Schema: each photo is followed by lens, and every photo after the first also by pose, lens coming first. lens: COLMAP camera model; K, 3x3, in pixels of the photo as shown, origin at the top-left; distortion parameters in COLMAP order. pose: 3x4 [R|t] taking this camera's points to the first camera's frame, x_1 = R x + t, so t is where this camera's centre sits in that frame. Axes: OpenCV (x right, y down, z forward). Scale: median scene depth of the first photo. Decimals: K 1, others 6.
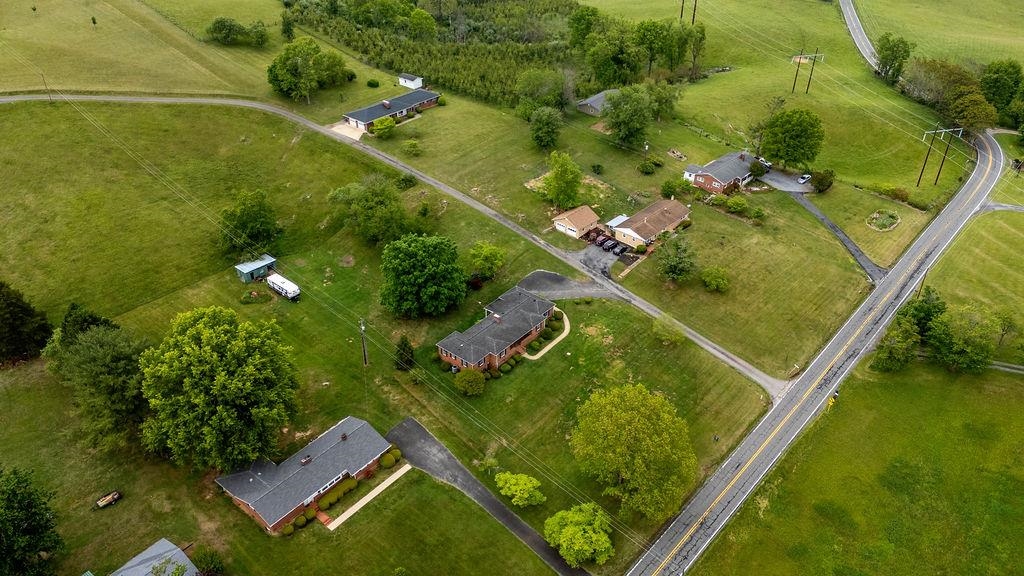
lens RADIAL K [[754.3, 0, 513.9], [0, 754.3, 286.2], [0, 0, 1]] dist [0.089517, -0.098087]
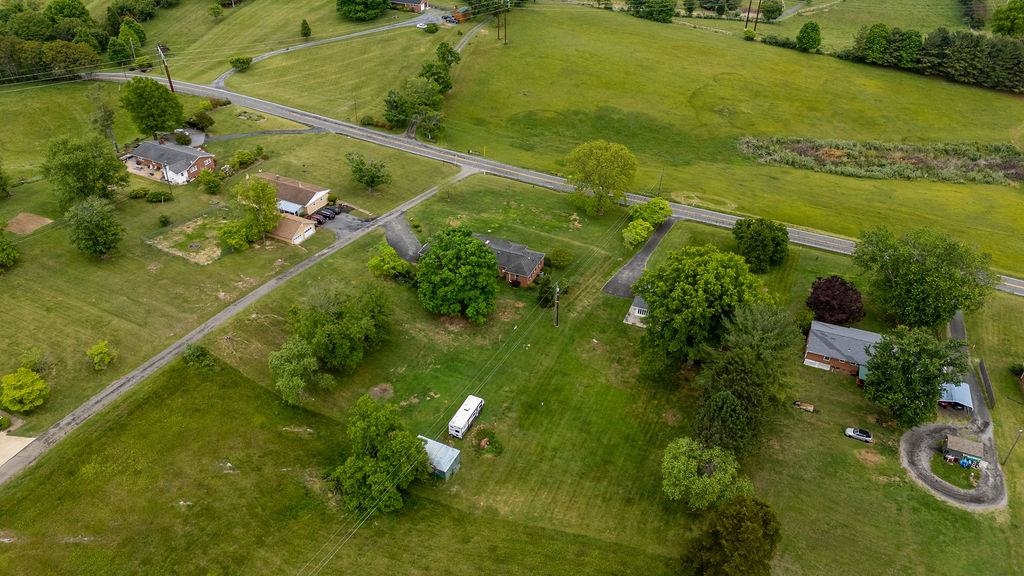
lens RADIAL K [[748.6, 0, 511.9], [0, 748.6, 285.9], [0, 0, 1]] dist [0.094335, -0.097703]
pose [[-0.277085, -0.563777, 0.778061, -0.762371], [0.526296, 0.588437, 0.613803, -0.476602], [-0.803889, 0.579566, 0.133666, 0.713090]]
